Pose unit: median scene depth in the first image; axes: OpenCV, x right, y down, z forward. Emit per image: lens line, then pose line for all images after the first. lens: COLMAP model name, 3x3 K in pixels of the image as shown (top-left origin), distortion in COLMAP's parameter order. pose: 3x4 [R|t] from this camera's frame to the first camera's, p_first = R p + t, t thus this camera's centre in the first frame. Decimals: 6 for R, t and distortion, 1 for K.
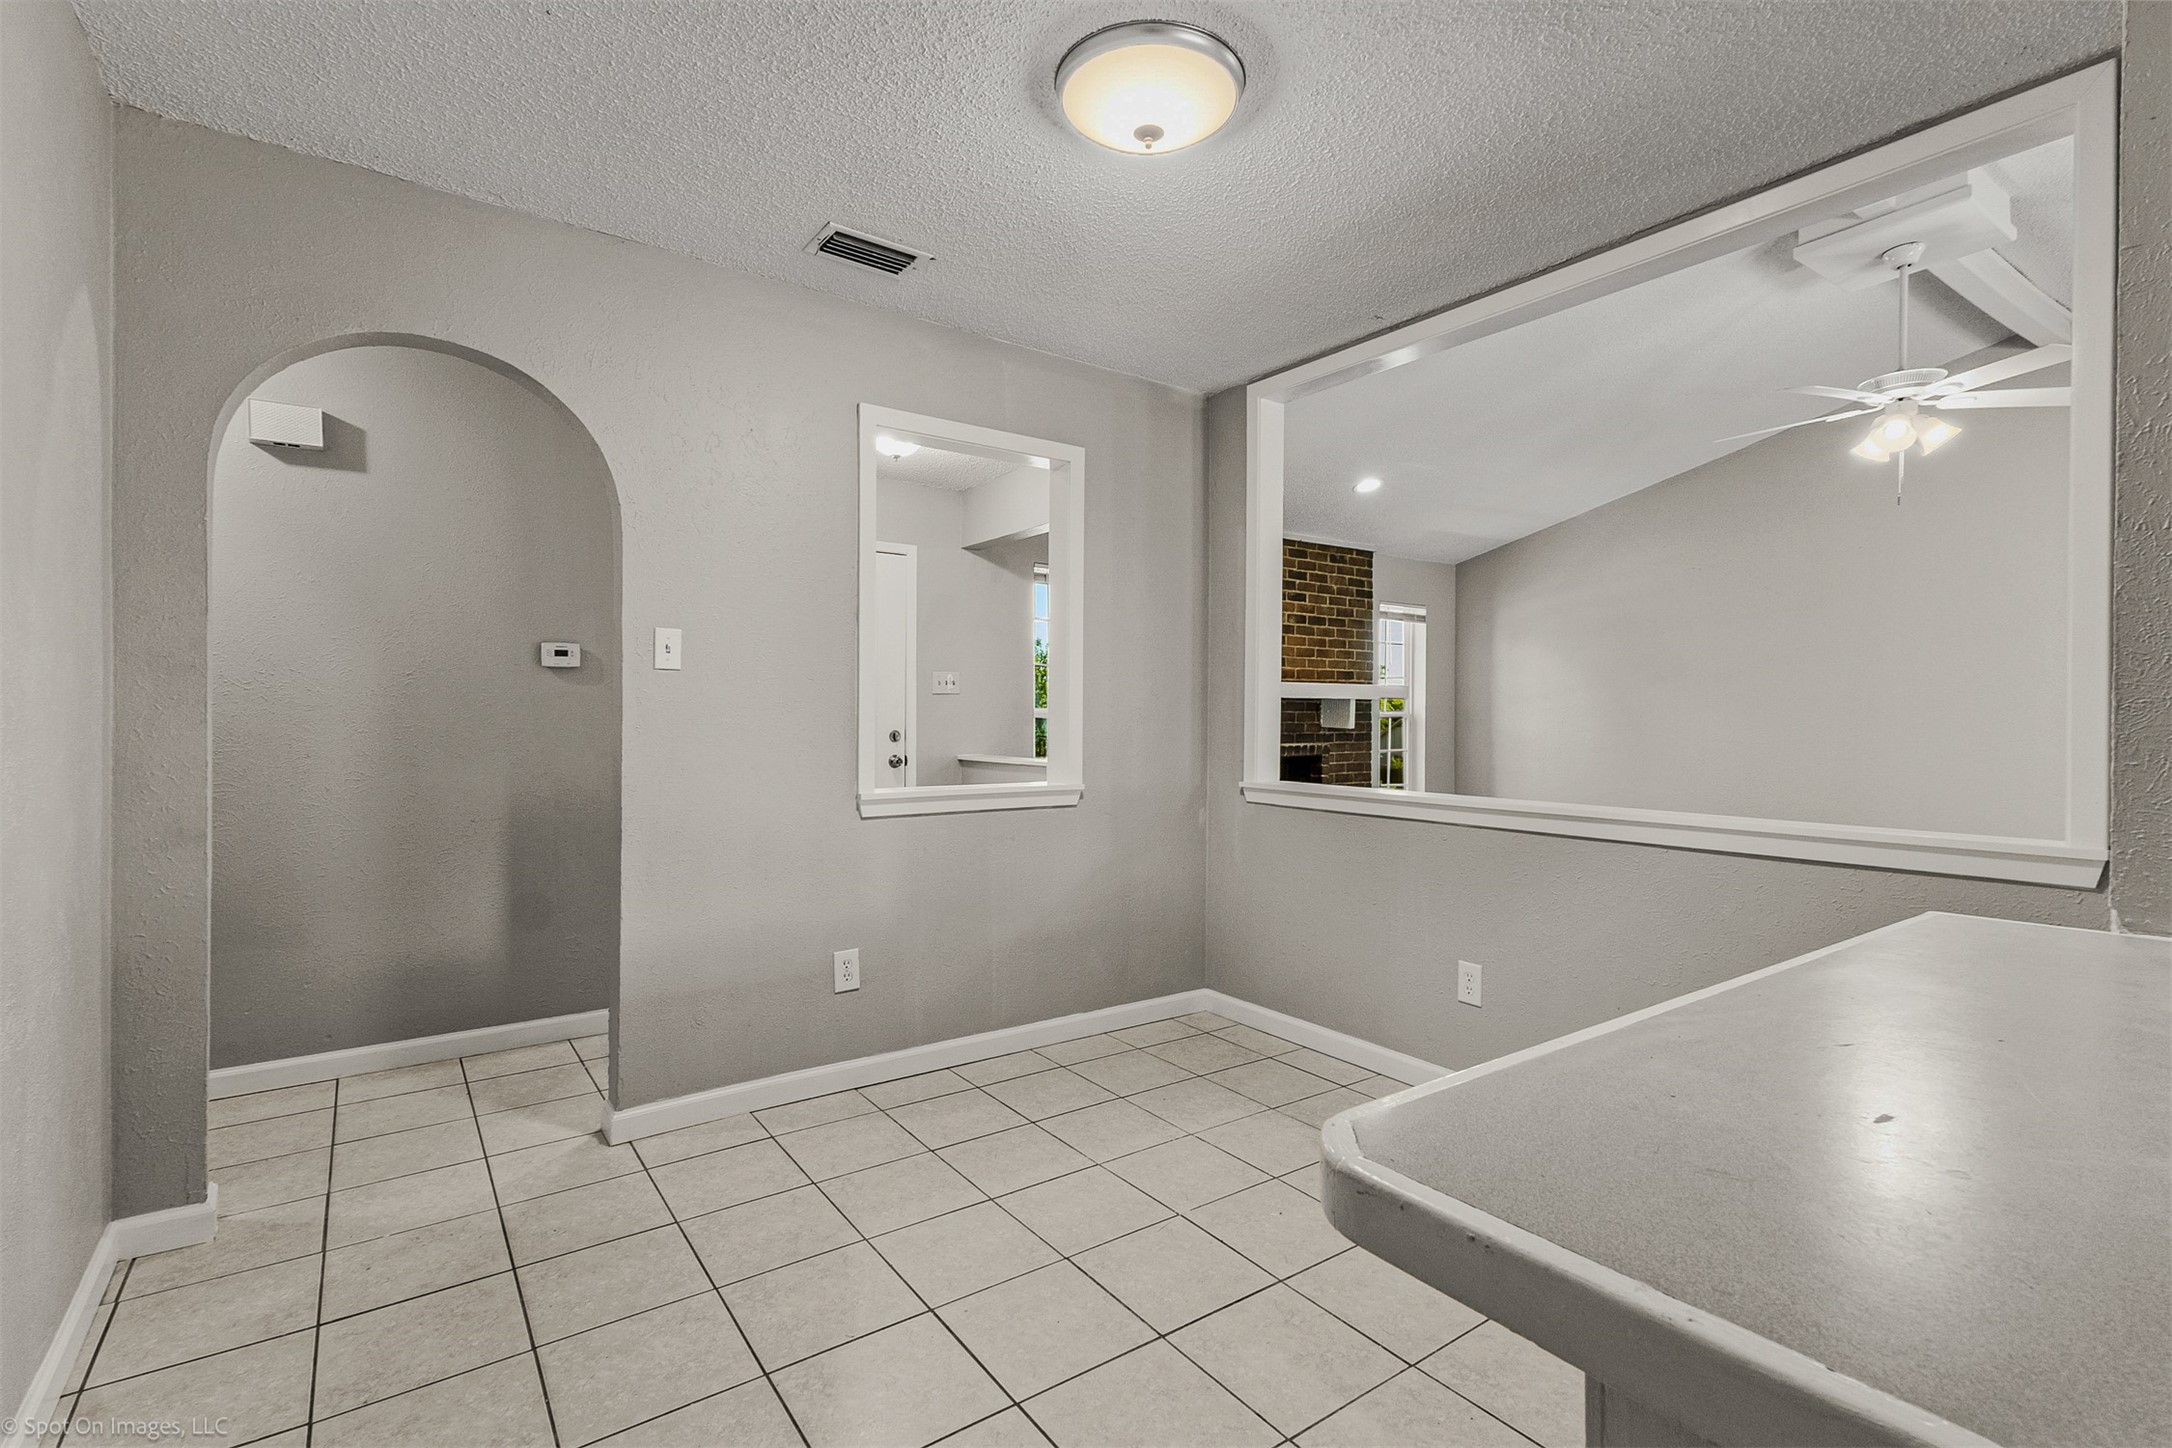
lens RADIAL K [[1030.4, 0, 1091.7], [0, 1030.4, 716.3], [0, 0, 1]] dist [0.003744, 0.000126]
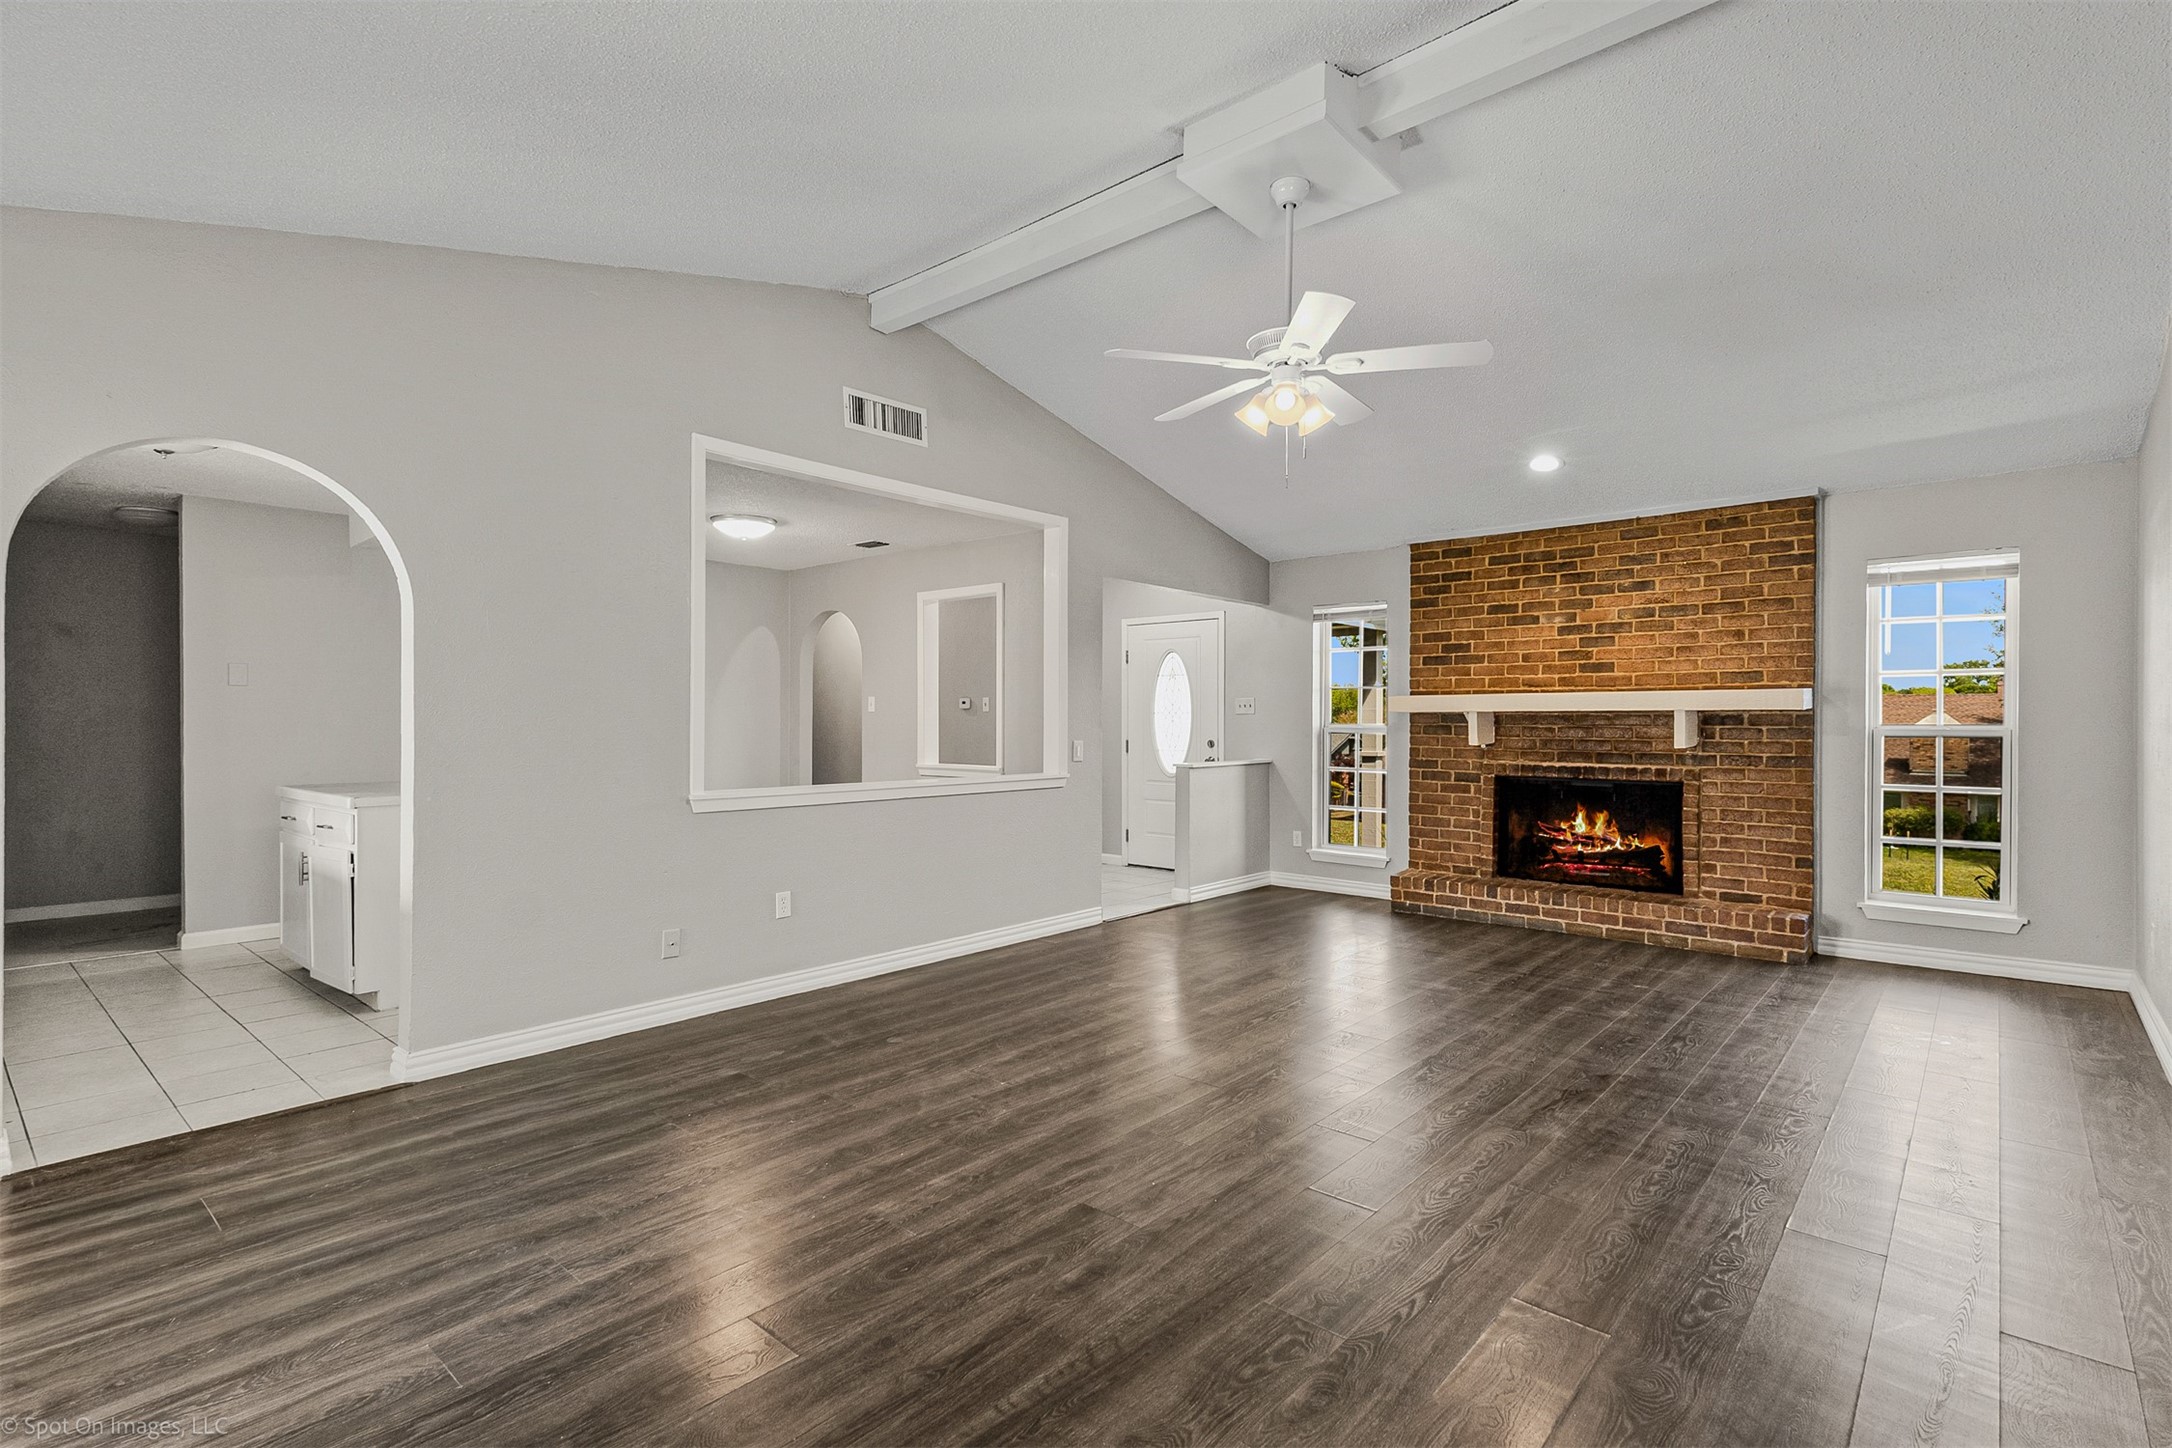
lens RADIAL K [[1030.4, 0, 1091.7], [0, 1030.4, 716.3], [0, 0, 1]] dist [0.003744, 0.000126]
pose [[0.226257, -0.008329, -0.974032, 0.890322], [0.001217, 0.999965, -0.008269, -0.005638], [0.974067, 0.000686, 0.226259, 0.386638]]
